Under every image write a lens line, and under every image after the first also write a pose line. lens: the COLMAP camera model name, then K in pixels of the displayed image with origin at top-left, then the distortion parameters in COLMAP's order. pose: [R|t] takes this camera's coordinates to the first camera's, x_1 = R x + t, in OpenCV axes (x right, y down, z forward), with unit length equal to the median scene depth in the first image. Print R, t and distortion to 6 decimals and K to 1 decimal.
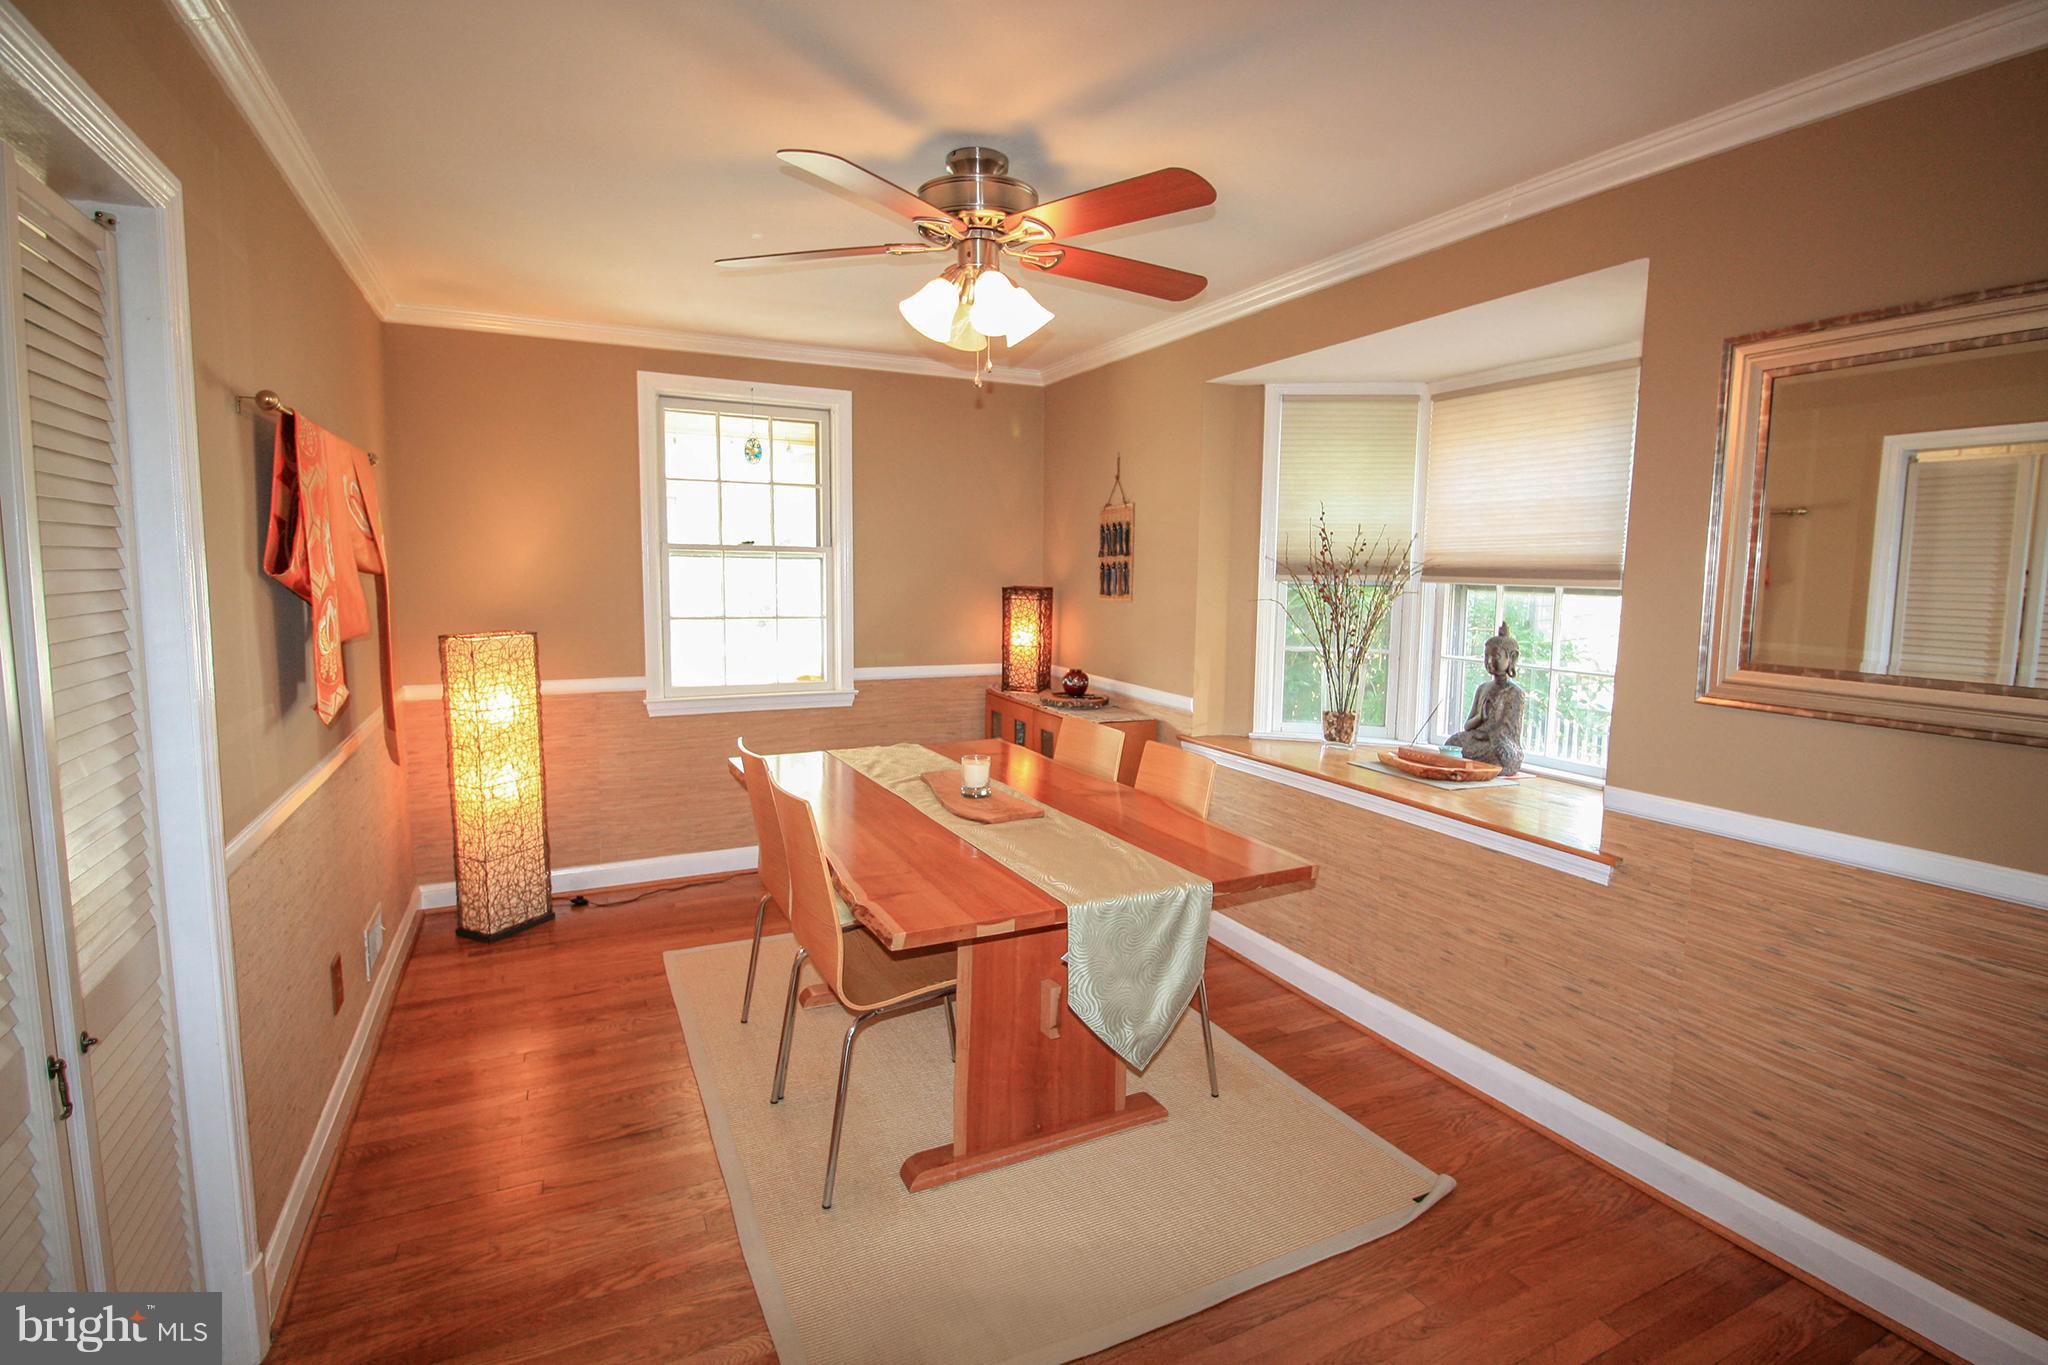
lens RADIAL K [[958.0, 0, 1040.7], [0, 958.0, 684.3], [0, 0, 1]] dist [-0.012335, -0.005847]
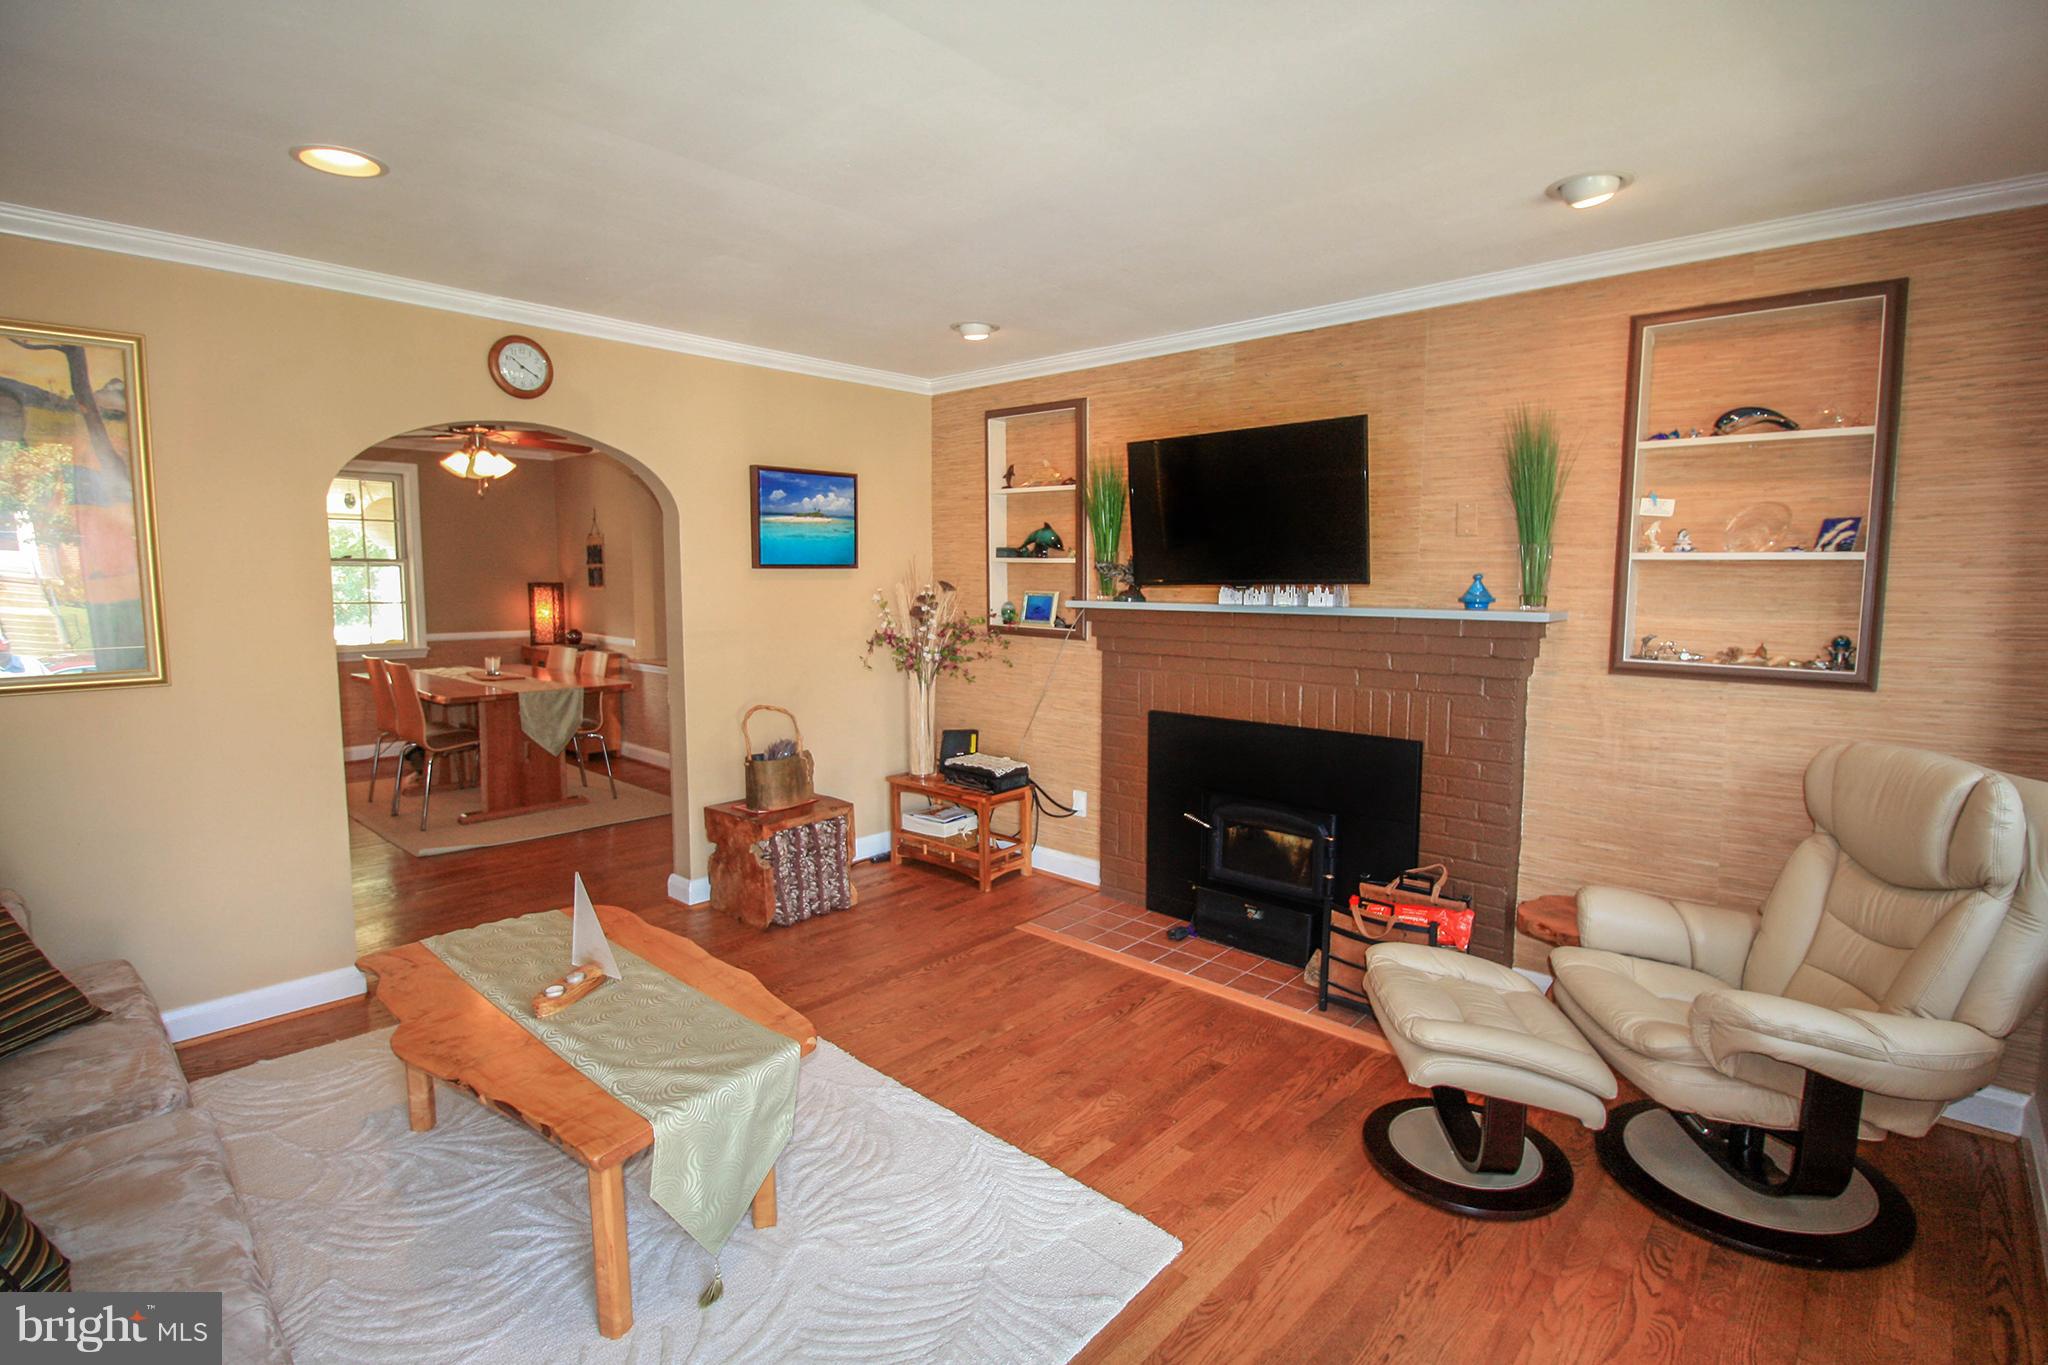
lens RADIAL K [[958.0, 0, 1029.7], [0, 958.0, 677.1], [0, 0, 1]] dist [-0.012335, -0.005847]
pose [[0.930927, -0.047178, 0.362147, 0.175133], [0.049163, 0.998784, 0.003735, 0.104937], [-0.361882, 0.014327, 0.932114, -0.908992]]
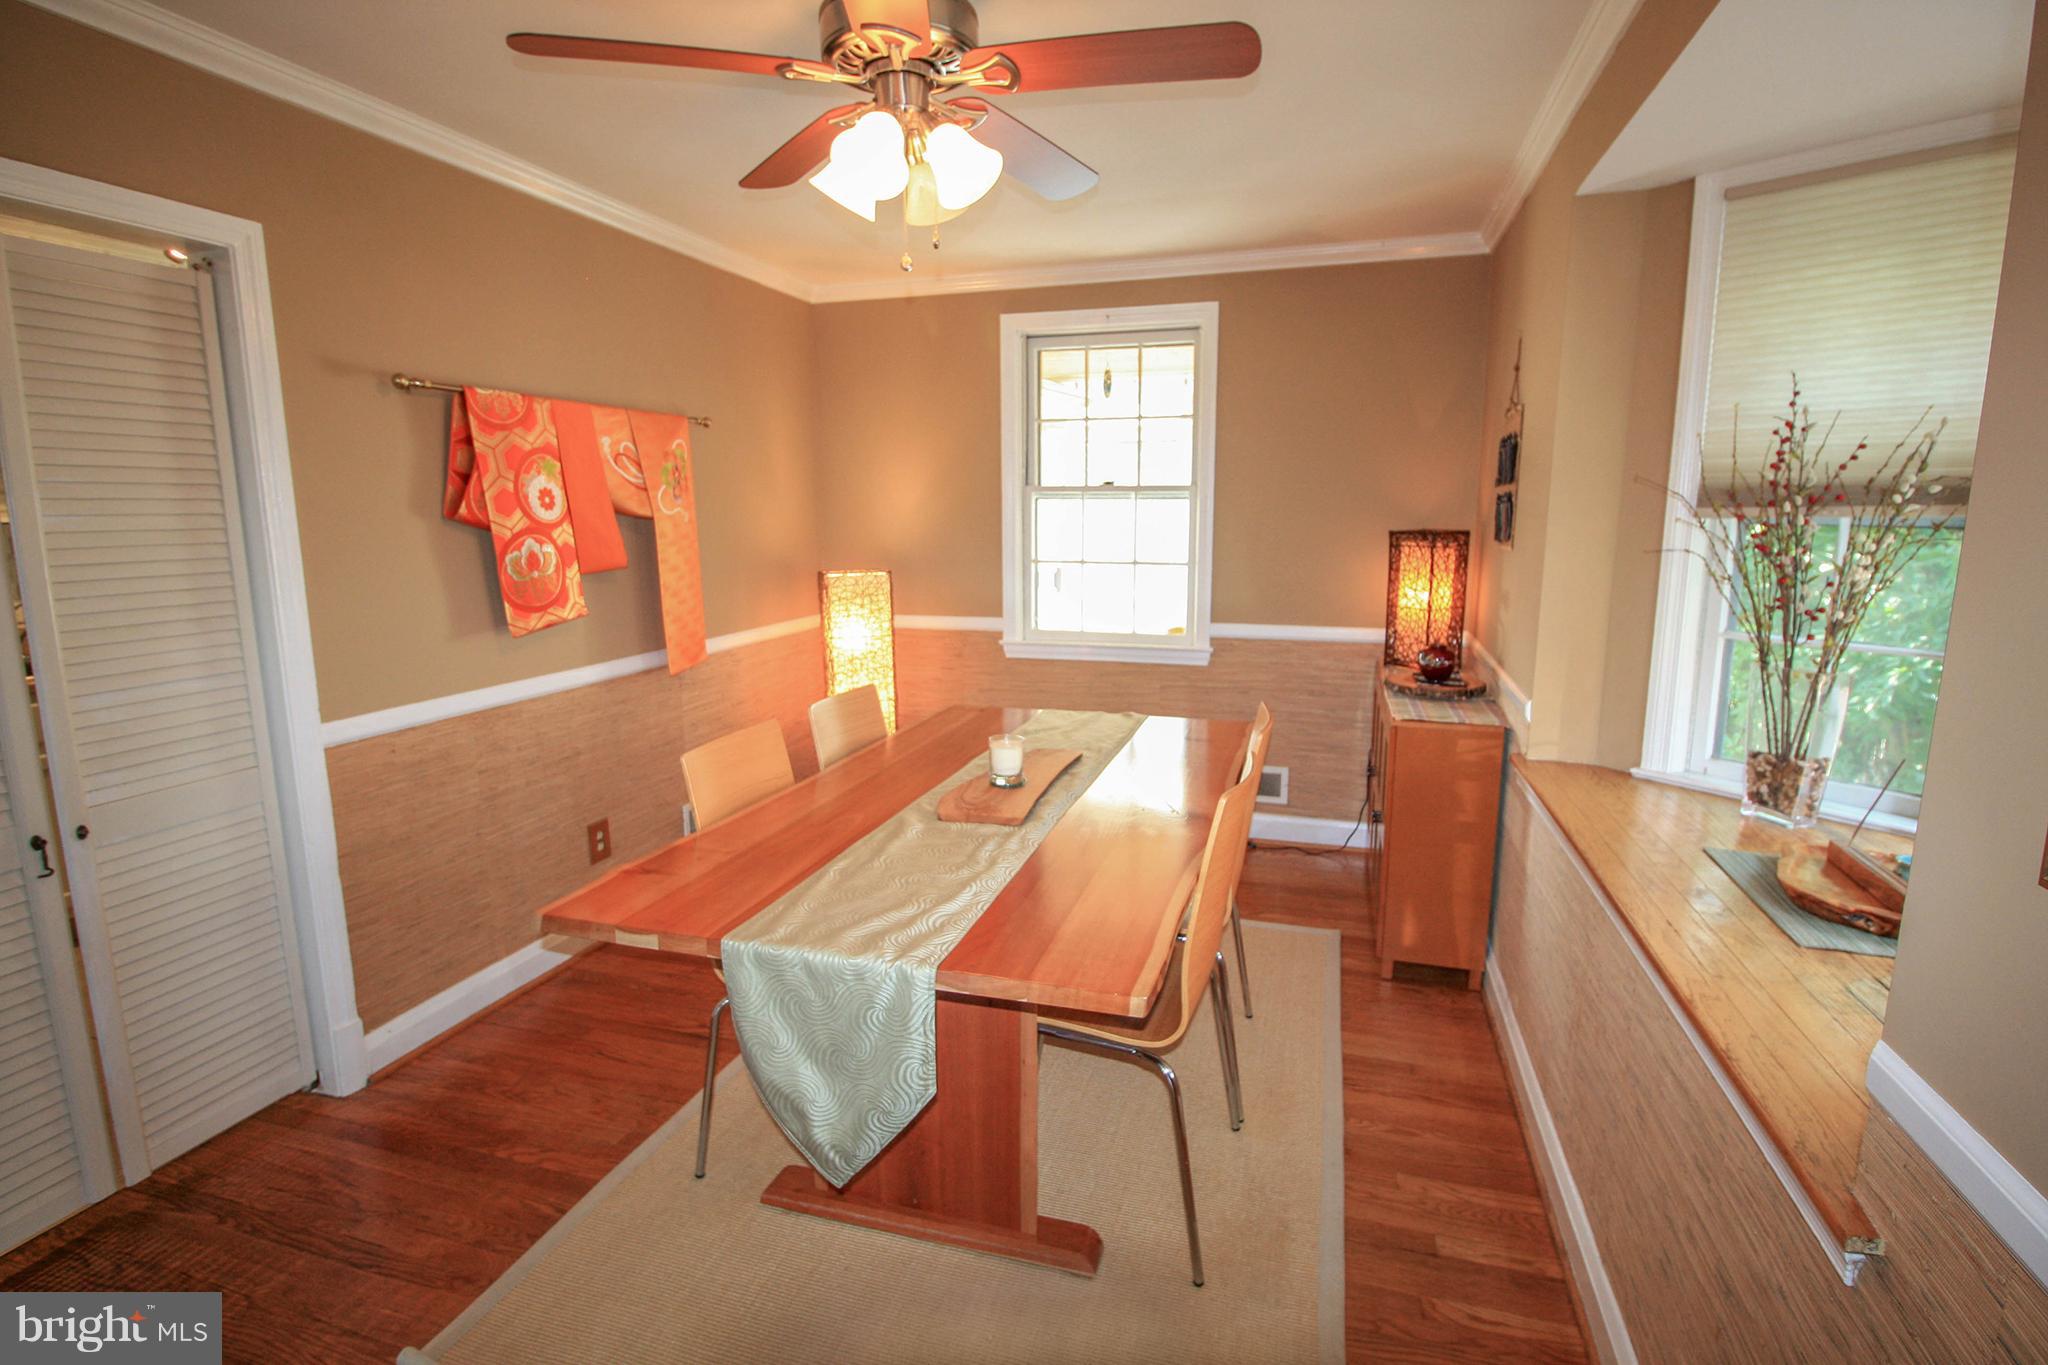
lens RADIAL K [[958.0, 0, 1045.9], [0, 958.0, 679.8], [0, 0, 1]] dist [-0.012335, -0.005847]
pose [[0.733642, 0.102527, -0.671757, 0.310156], [-0.068772, 0.994679, 0.076705, -0.023351], [0.676047, -0.010076, 0.736790, 0.263555]]
